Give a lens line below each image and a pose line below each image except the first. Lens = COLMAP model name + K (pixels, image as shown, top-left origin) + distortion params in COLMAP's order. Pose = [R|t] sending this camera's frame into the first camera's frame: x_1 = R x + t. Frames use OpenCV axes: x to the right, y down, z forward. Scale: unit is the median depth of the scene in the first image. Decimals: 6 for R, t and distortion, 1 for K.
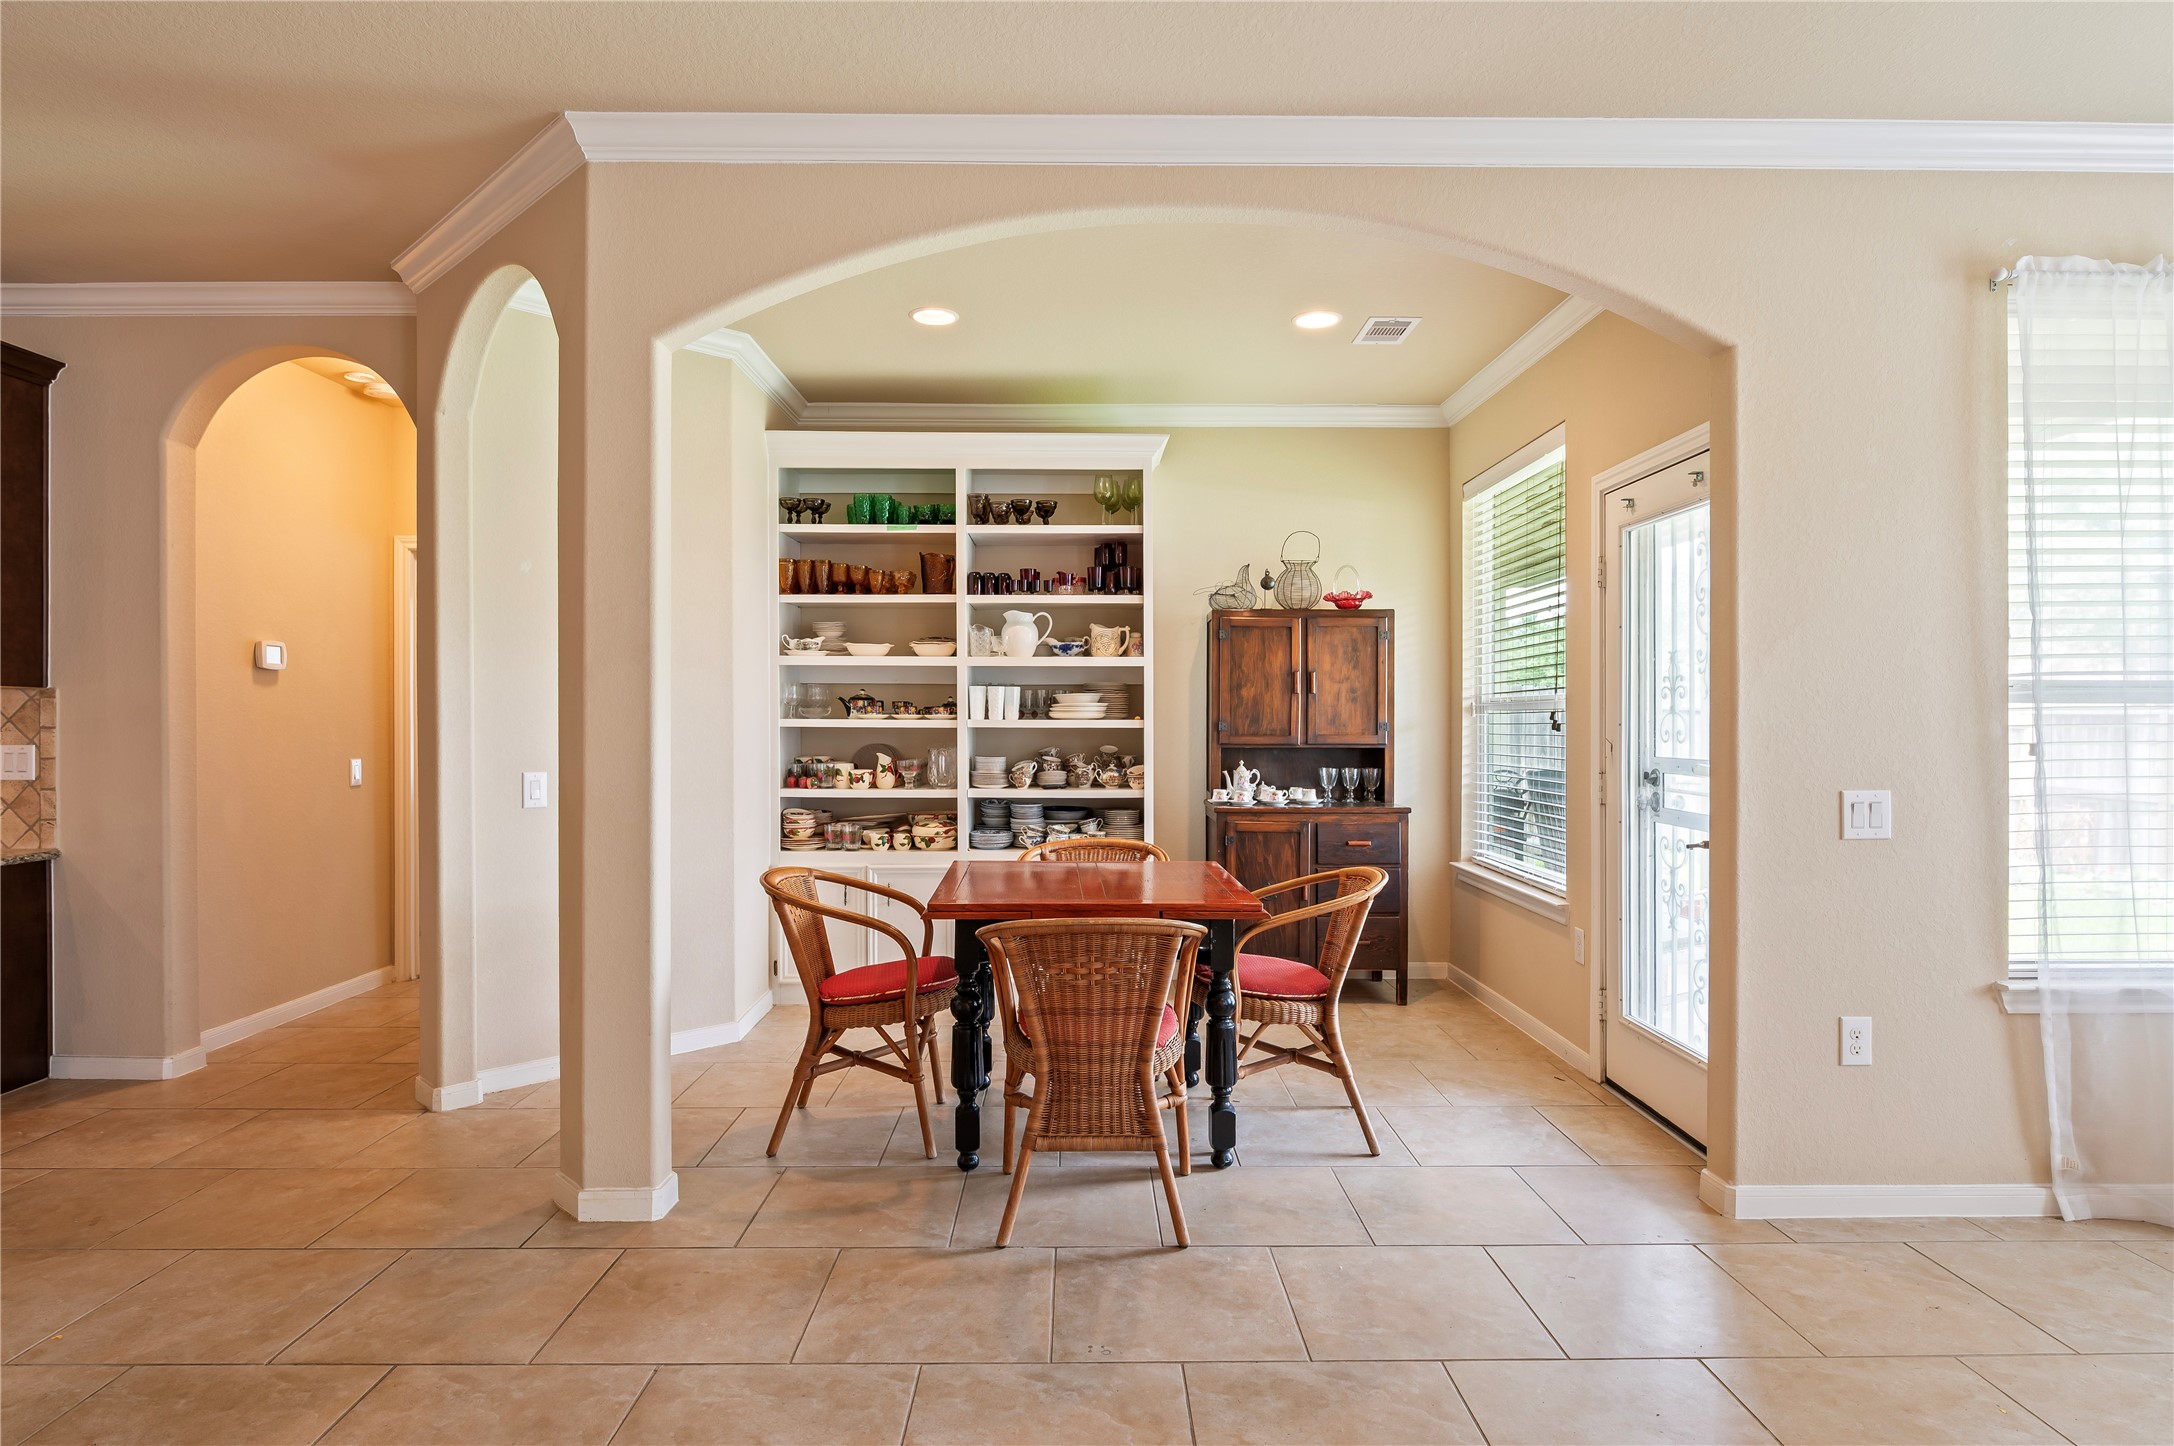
lens RADIAL K [[1200.5, 0, 1088.4], [0, 1200.5, 727.3], [0, 0, 1]] dist [-0.005541, -0.000219]
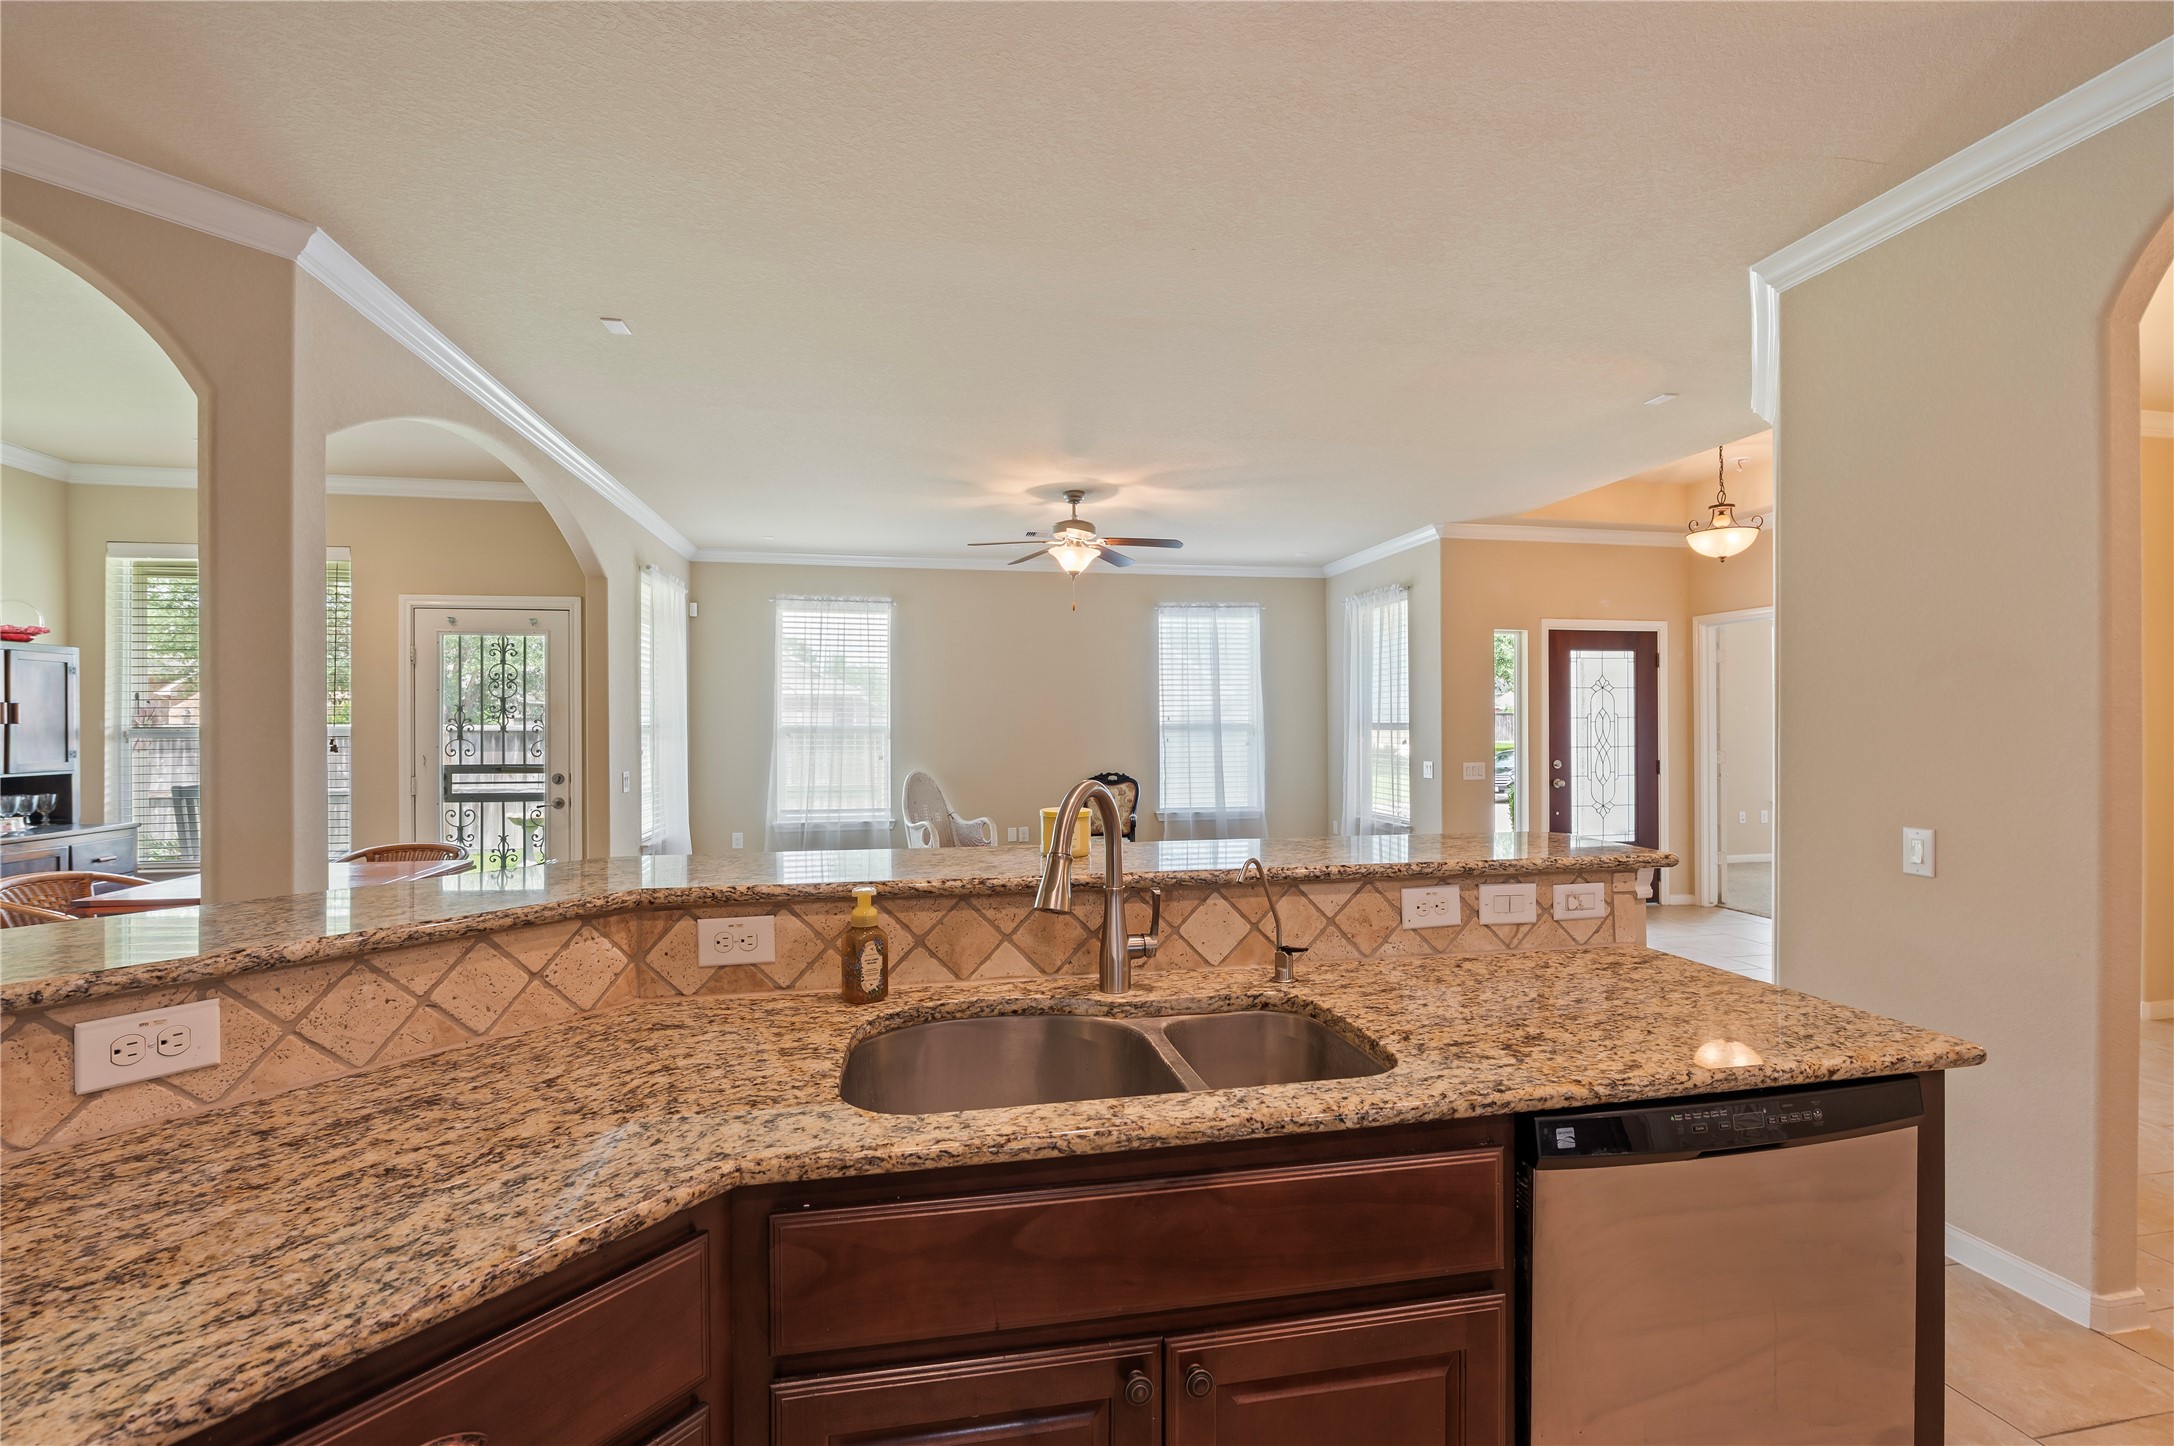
lens RADIAL K [[979.8, 0, 1084.6], [0, 979.8, 718.2], [0, 0, 1]] dist [-0.003070, -0.003666]
pose [[-0.181950, 0.006046, 0.983289, -0.880883], [0.010119, 0.999940, -0.004276, -0.022353], [-0.983256, 0.009171, -0.182000, 0.269422]]
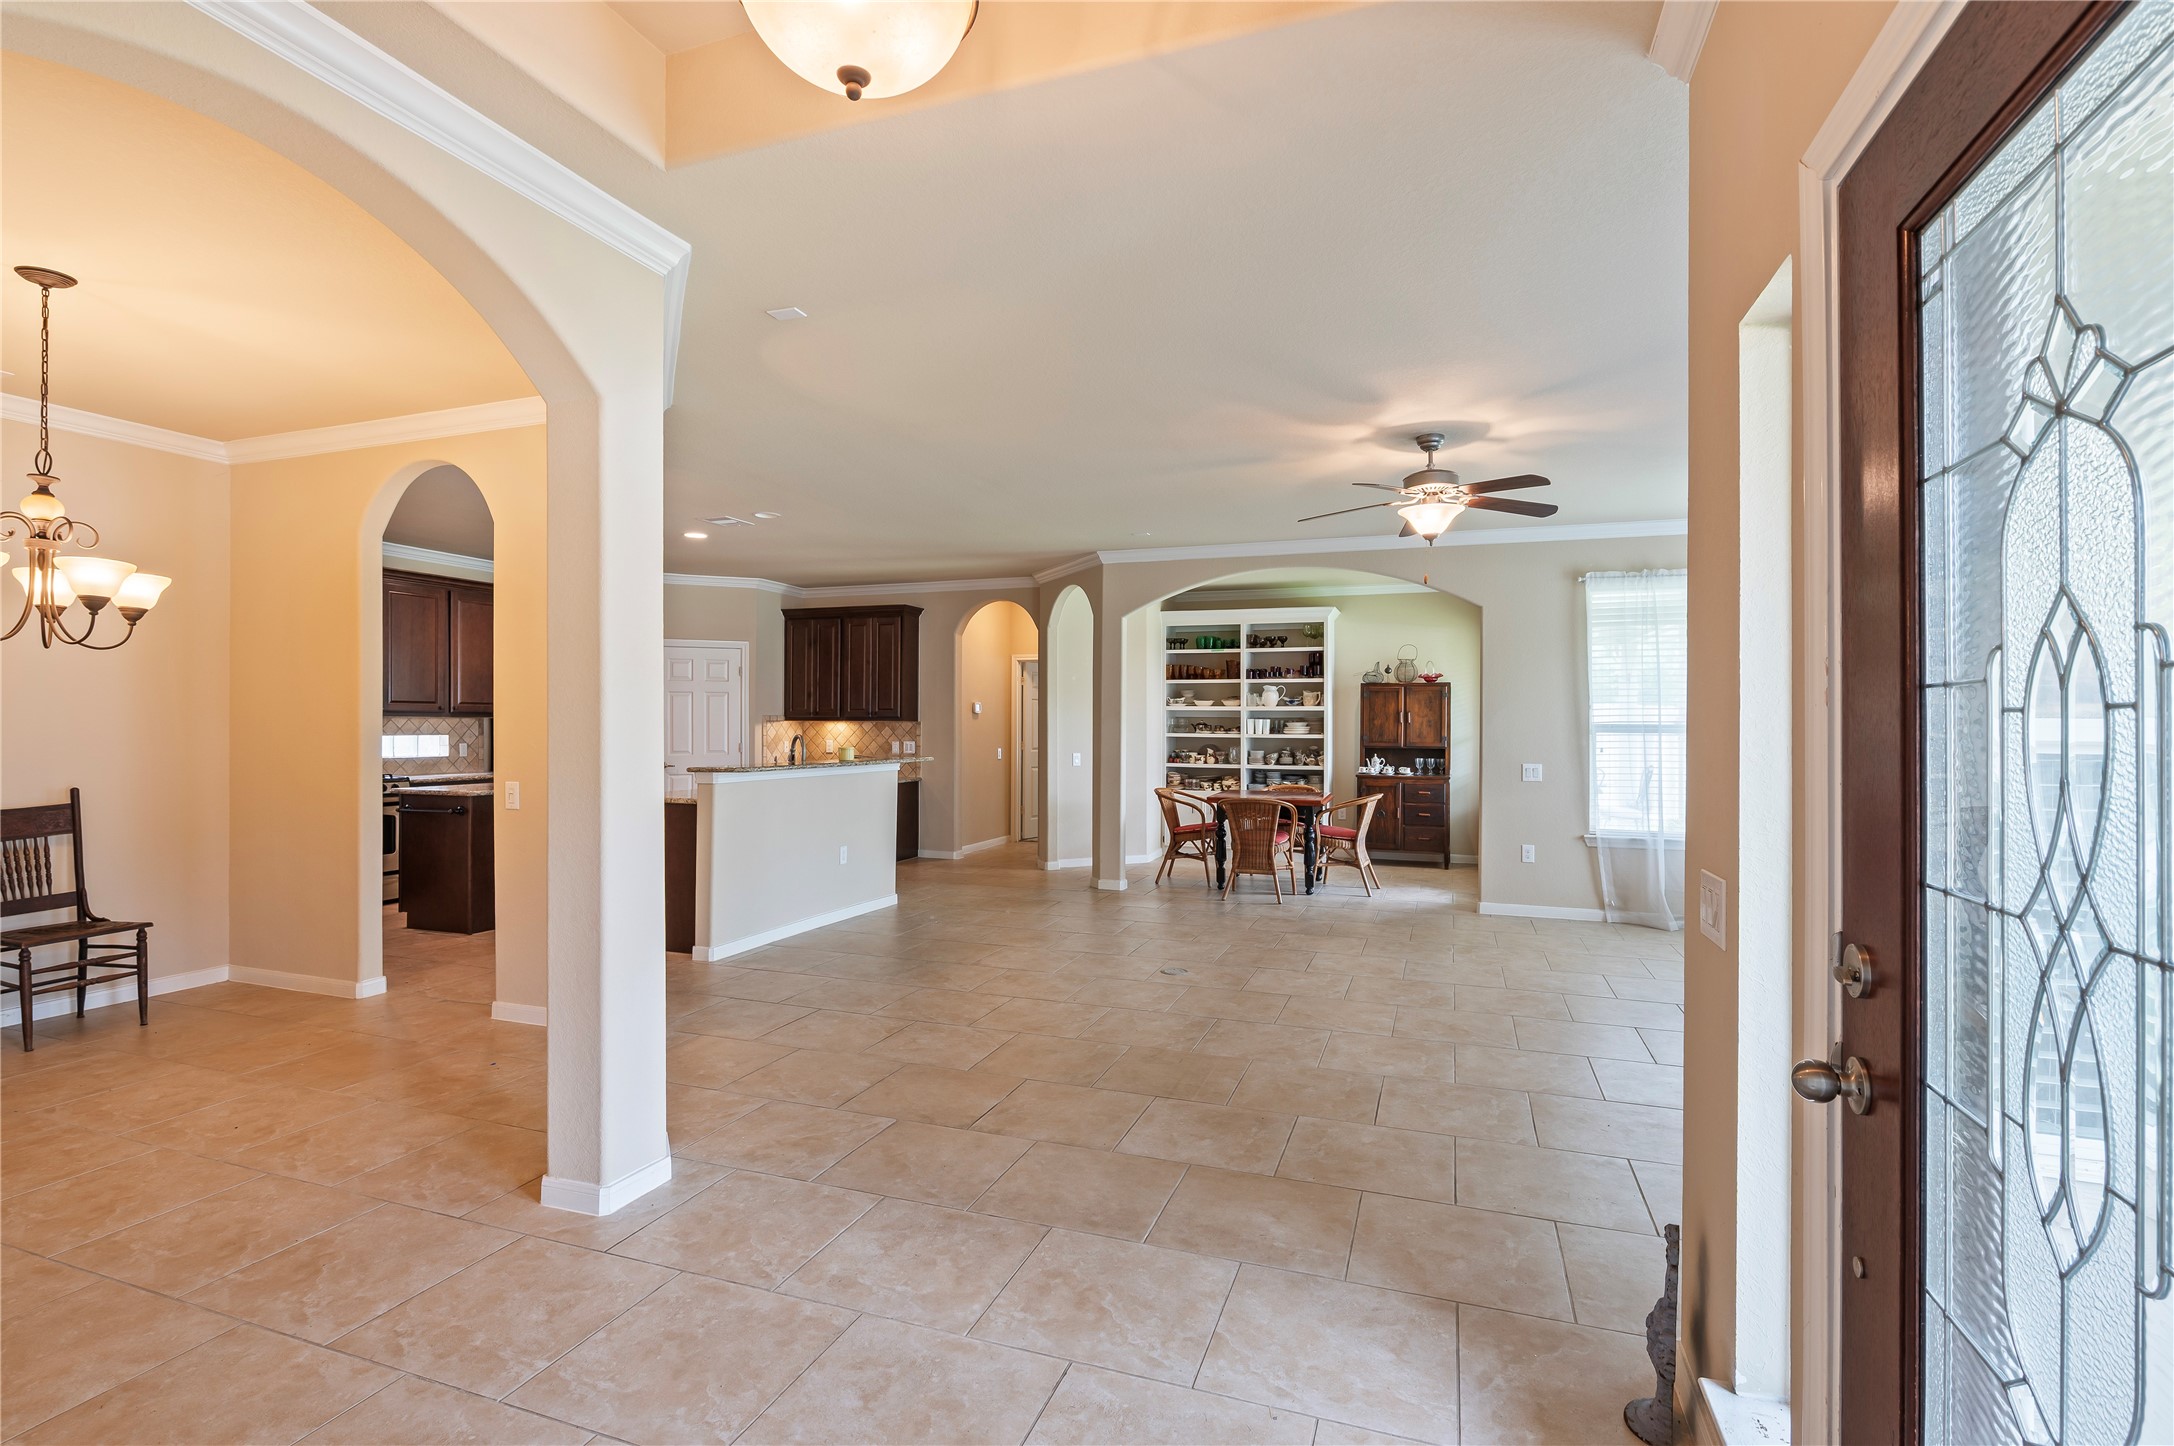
lens RADIAL K [[979.8, 0, 1077.7], [0, 979.8, 724.6], [0, 0, 1]] dist [-0.003070, -0.003666]
pose [[0.933864, 0.004064, -0.357604, 0.290439], [-0.006777, 0.999957, -0.006334, -0.011263], [0.357563, 0.008338, 0.933852, -0.927598]]
